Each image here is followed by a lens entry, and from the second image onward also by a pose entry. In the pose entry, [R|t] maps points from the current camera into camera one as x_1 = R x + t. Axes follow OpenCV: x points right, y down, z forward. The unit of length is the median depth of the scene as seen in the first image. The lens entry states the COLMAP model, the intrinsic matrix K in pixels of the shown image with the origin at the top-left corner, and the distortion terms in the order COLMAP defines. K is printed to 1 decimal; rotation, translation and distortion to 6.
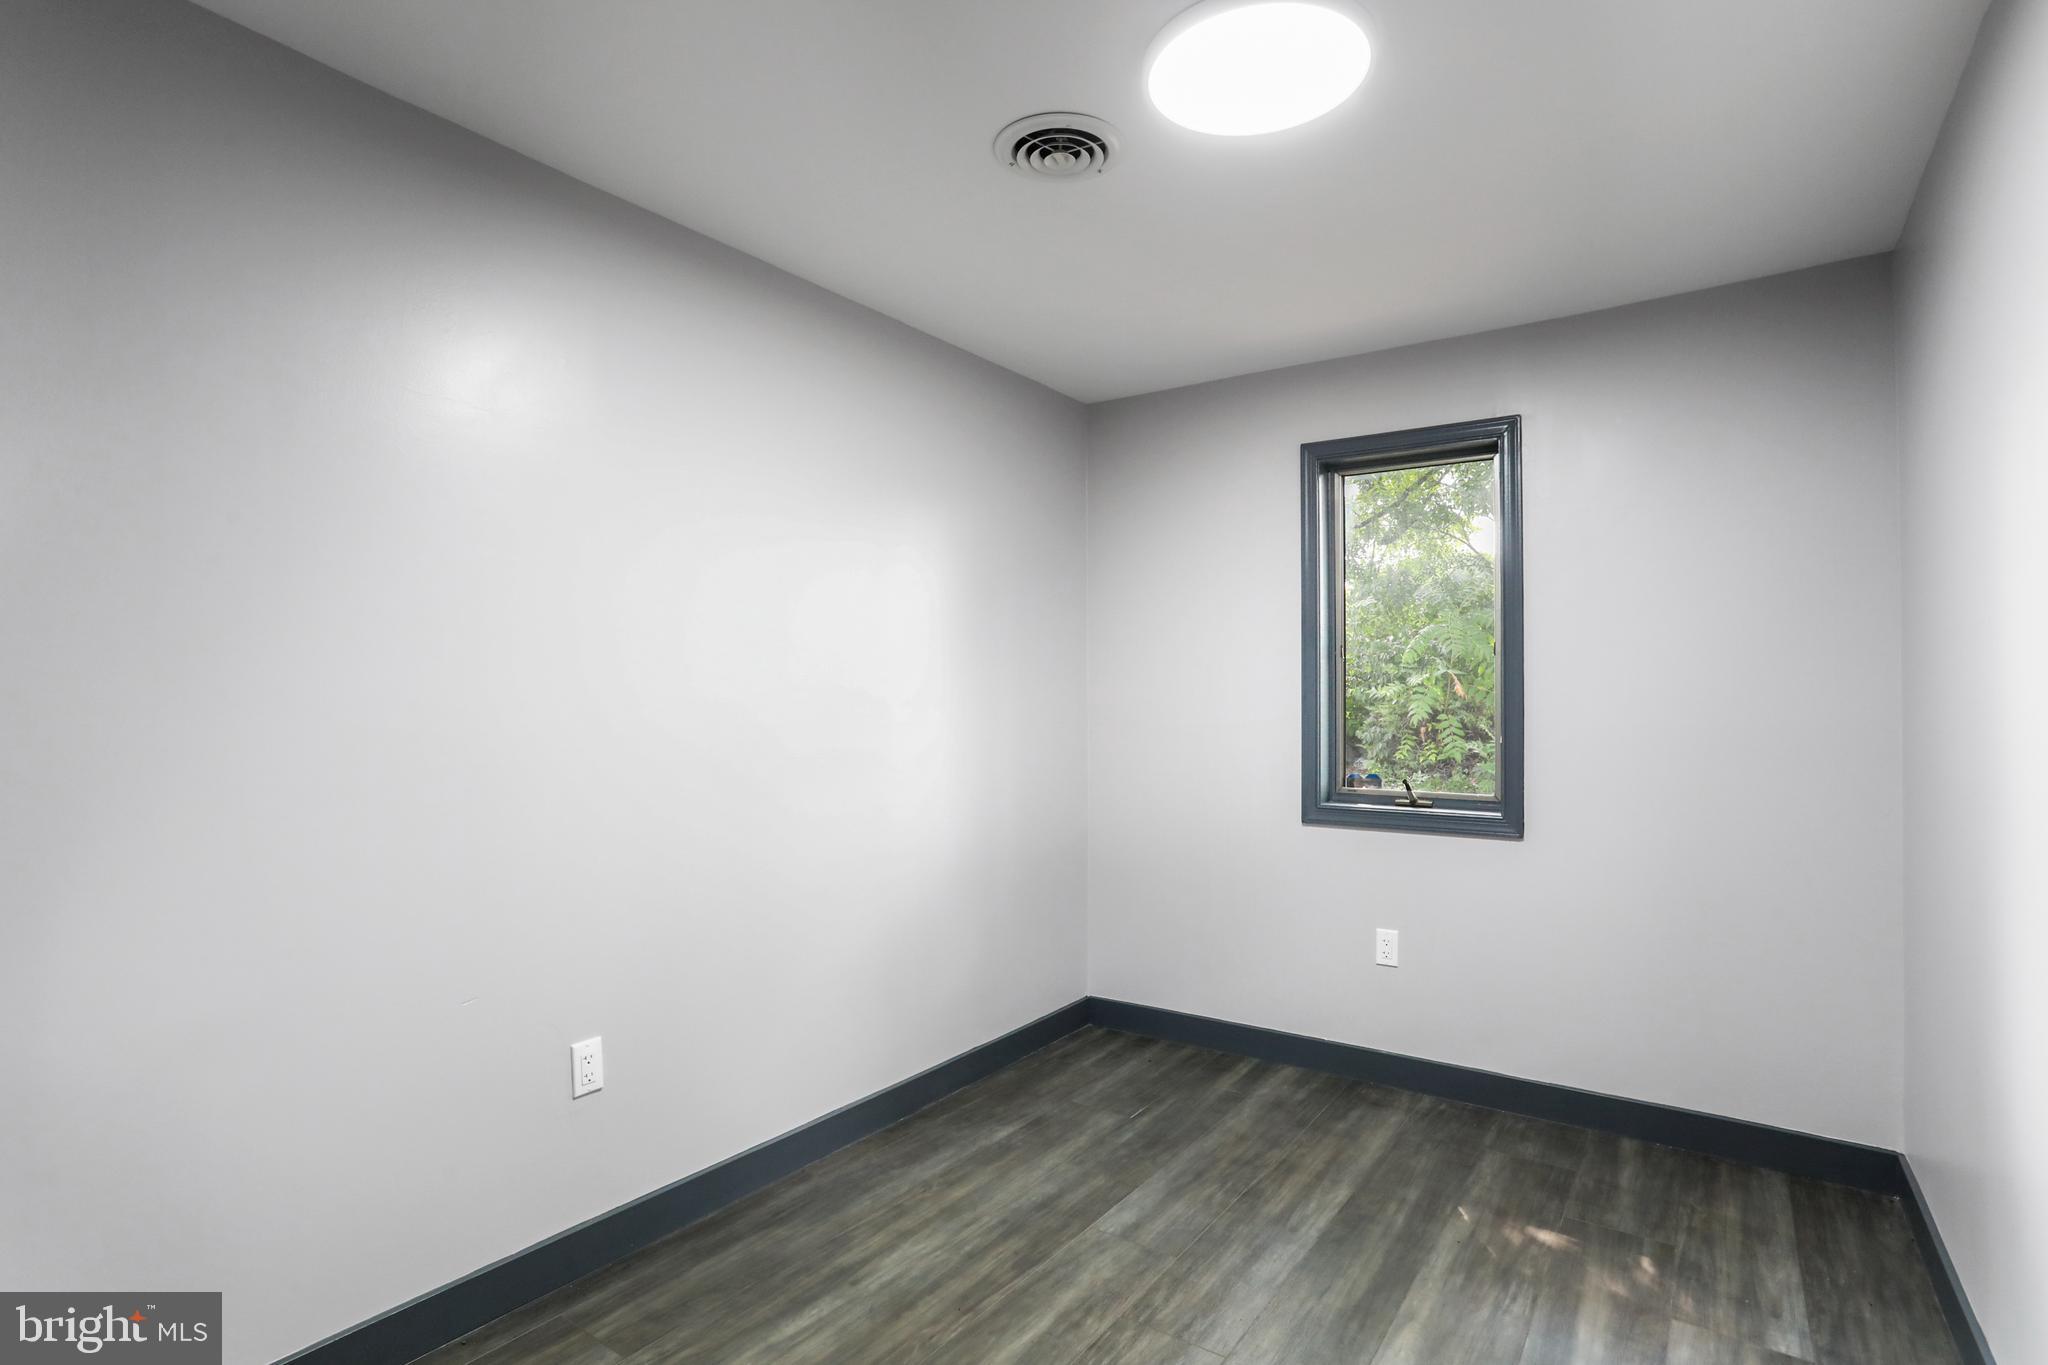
lens RADIAL K [[1006.0, 0, 1024.0], [0, 1006.0, 682.5], [0, 0, 1]] dist [-0.001160, -0.000024]
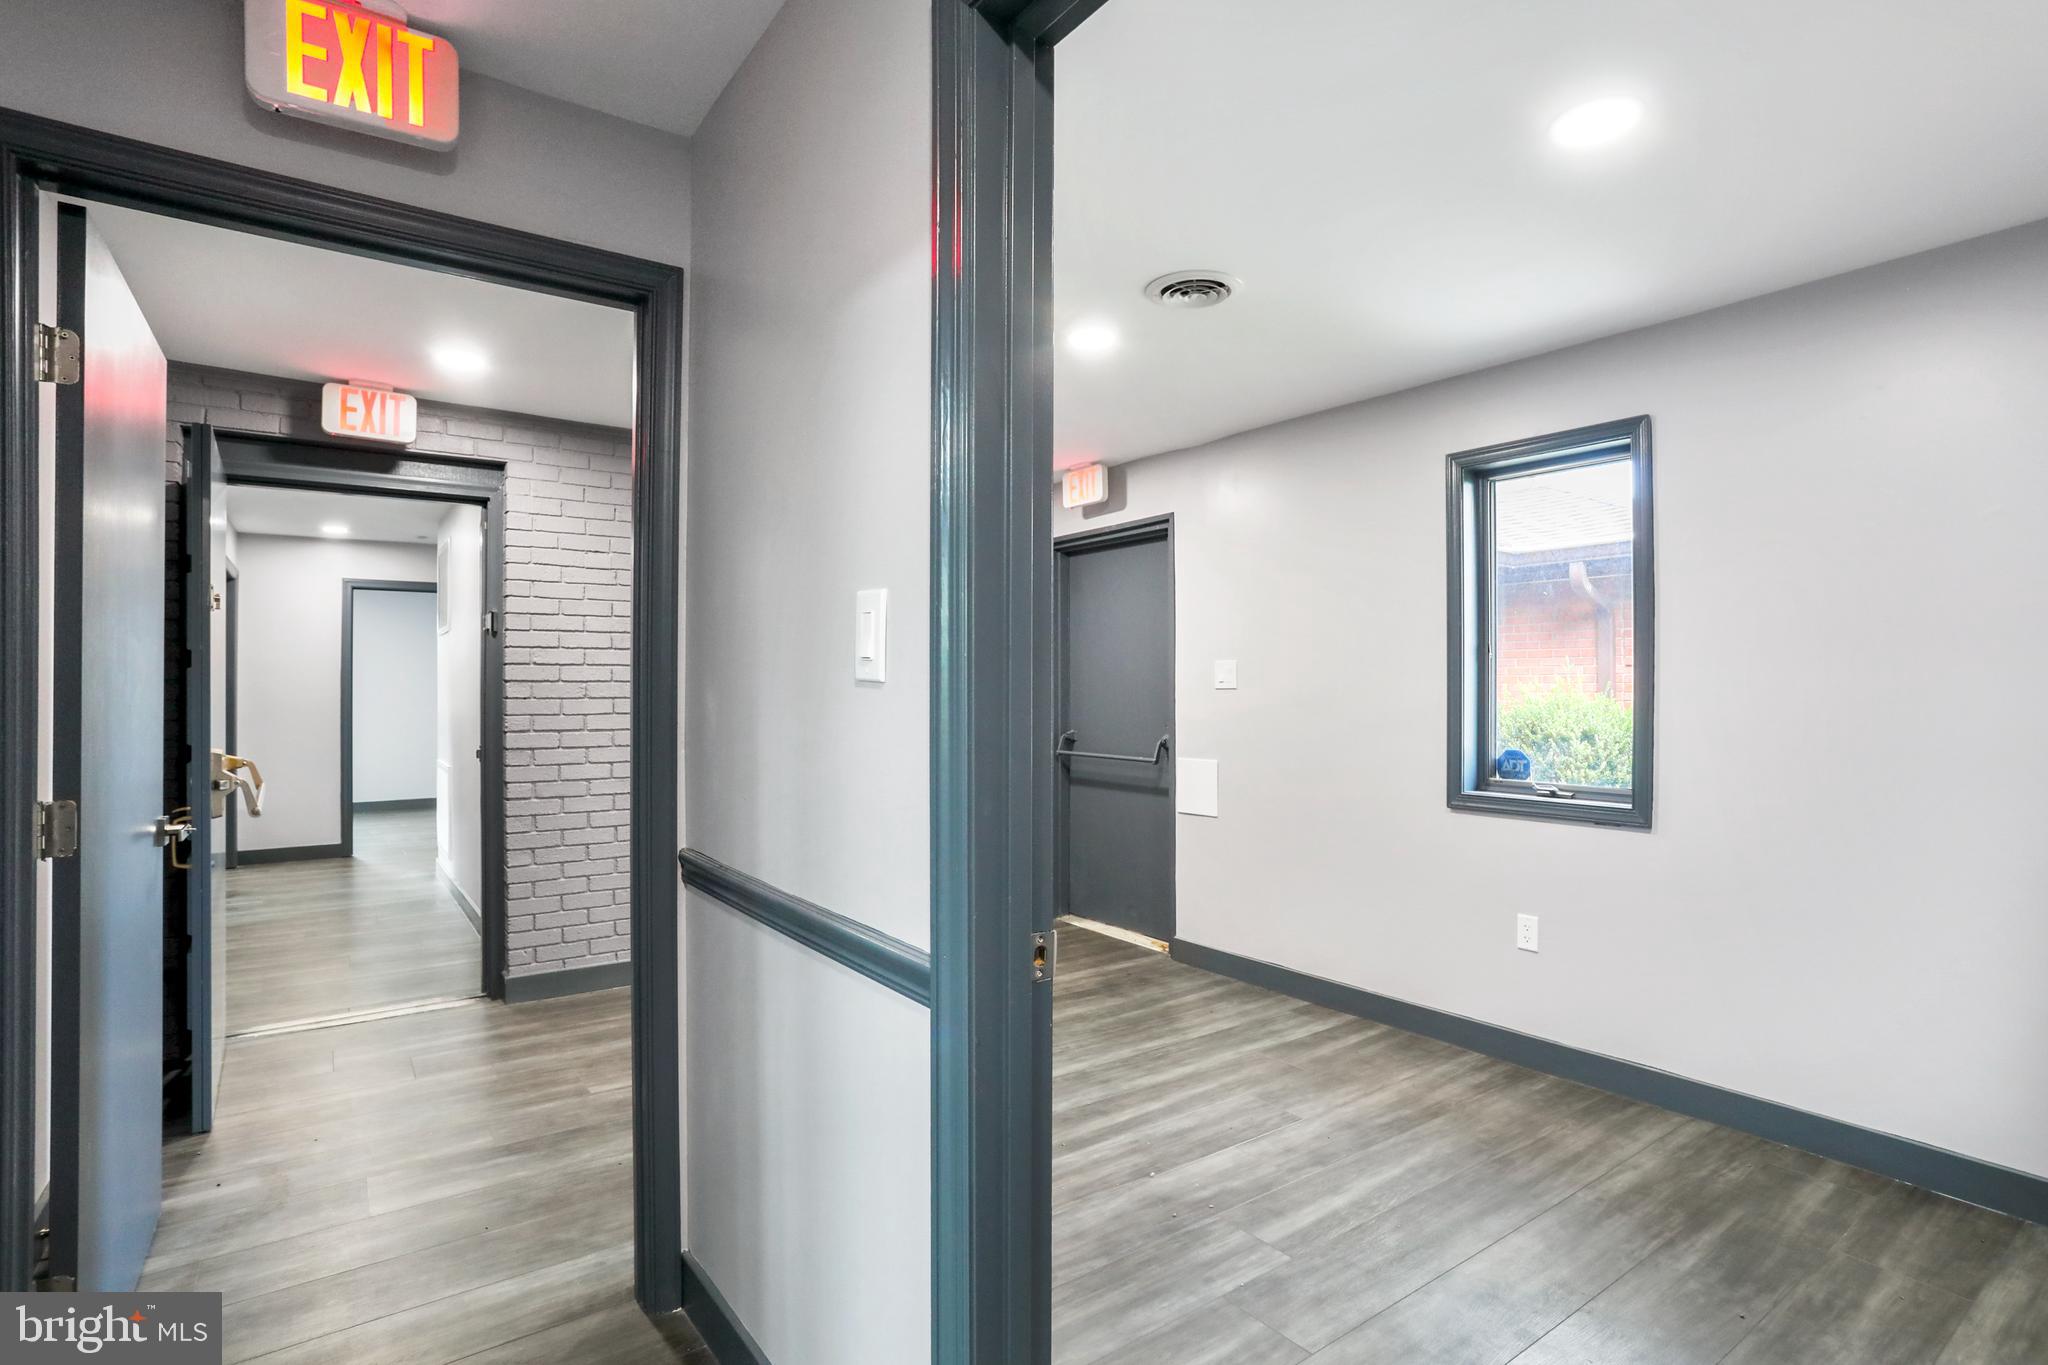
lens RADIAL K [[1006.0, 0, 1024.0], [0, 1006.0, 682.5], [0, 0, 1]] dist [-0.001160, -0.000024]
pose [[0.936878, -0.005024, -0.349620, 0.235822], [0.005211, 0.999986, -0.000407, 0.002240], [0.349618, -0.001441, 0.936891, -0.160098]]
